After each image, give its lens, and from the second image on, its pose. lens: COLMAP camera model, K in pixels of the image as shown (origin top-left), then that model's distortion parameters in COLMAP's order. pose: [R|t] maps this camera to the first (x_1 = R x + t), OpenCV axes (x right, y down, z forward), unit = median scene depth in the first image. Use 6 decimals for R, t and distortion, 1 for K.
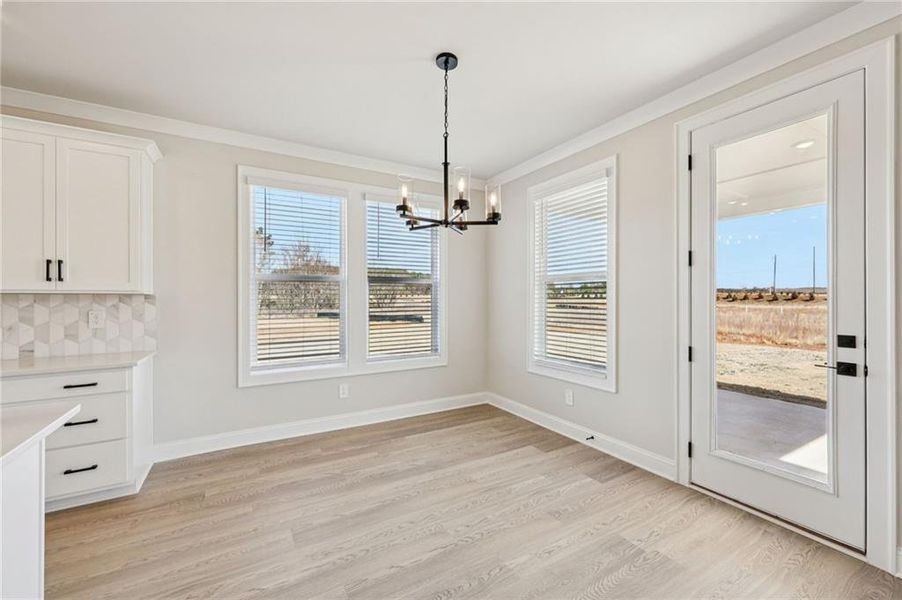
lens RADIAL K [[363.0, 0, 449.6], [0, 363.0, 297.5], [0, 0, 1]] dist [-0.000573, -0.000118]
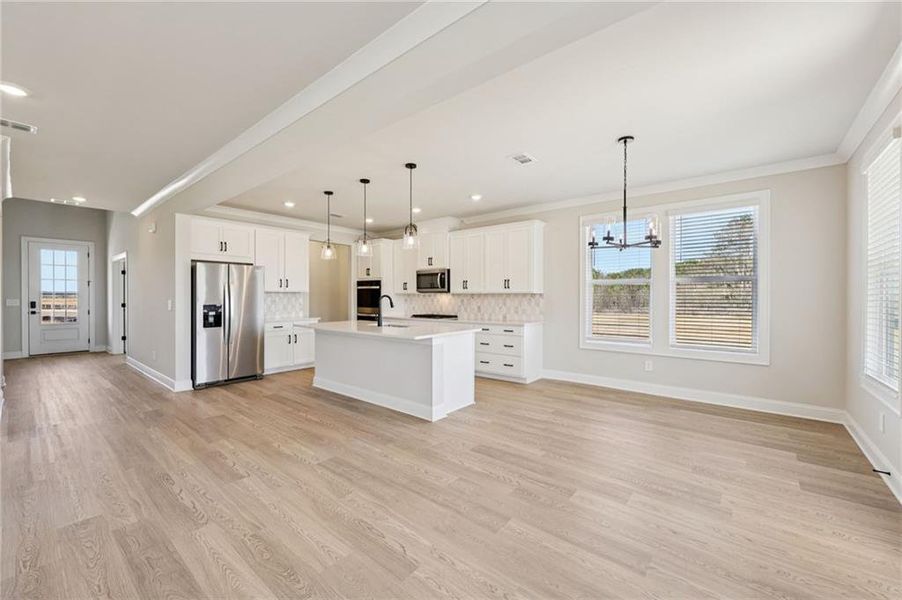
lens RADIAL K [[363.0, 0, 449.6], [0, 363.0, 297.5], [0, 0, 1]] dist [-0.000573, -0.000118]
pose [[0.348297, 0.004603, -0.937373, 0.923986], [0.000918, 0.999986, 0.005252, 0.002382], [0.937384, -0.002690, 0.348288, -0.183043]]
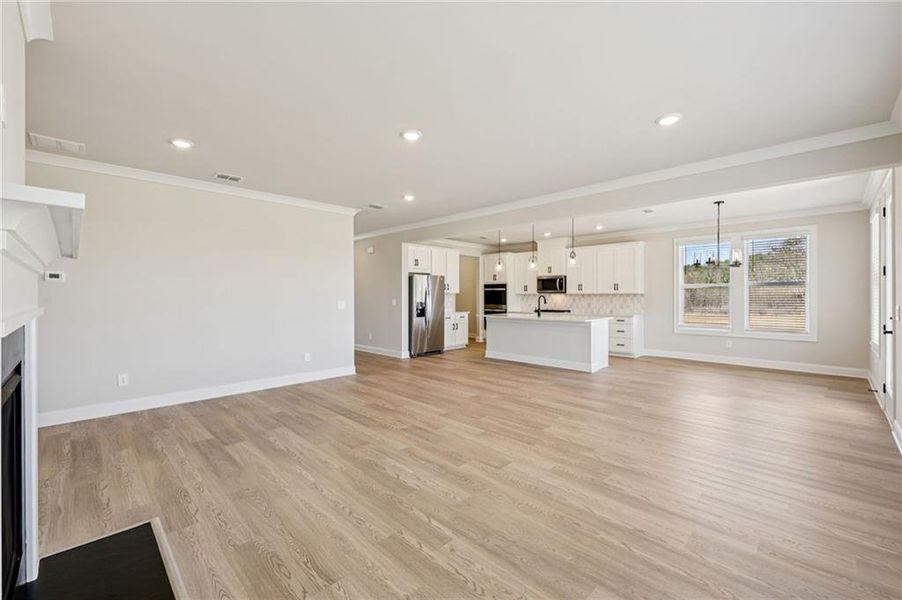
lens RADIAL K [[378.0, 0, 451.8], [0, 378.0, 295.1], [0, 0, 1]] dist [0.007345, 0.000128]
pose [[0.261932, 0.000109, -0.965086, 1.650037], [0.004043, 0.999991, 0.001211, -0.008153], [0.965078, -0.004219, 0.261930, -1.209410]]
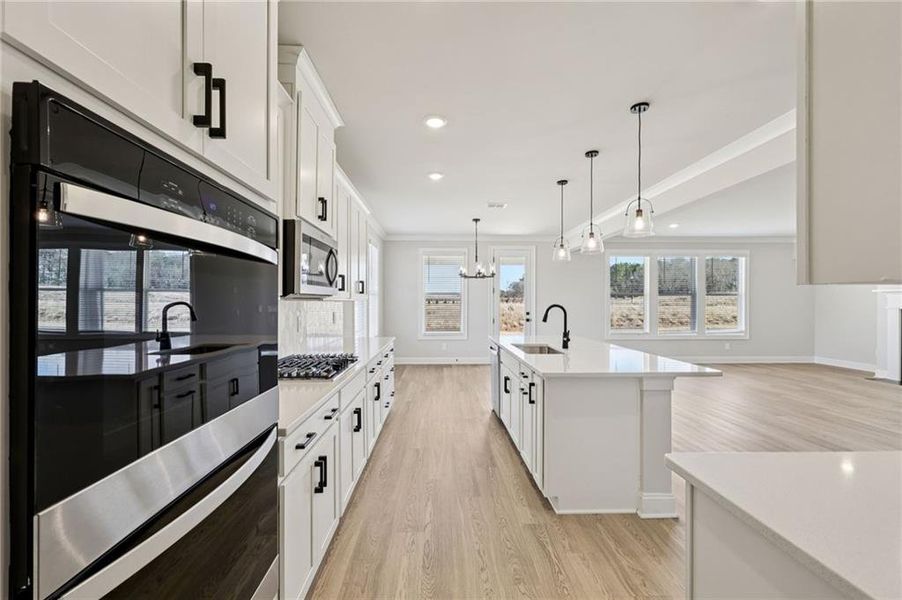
lens RADIAL K [[363.0, 0, 449.6], [0, 363.0, 297.5], [0, 0, 1]] dist [-0.000573, -0.000118]
pose [[0.472511, 0.011233, 0.881253, -2.071057], [-0.001582, 0.999928, -0.011898, -0.009237], [-0.881323, 0.004228, 0.472495, -0.131193]]
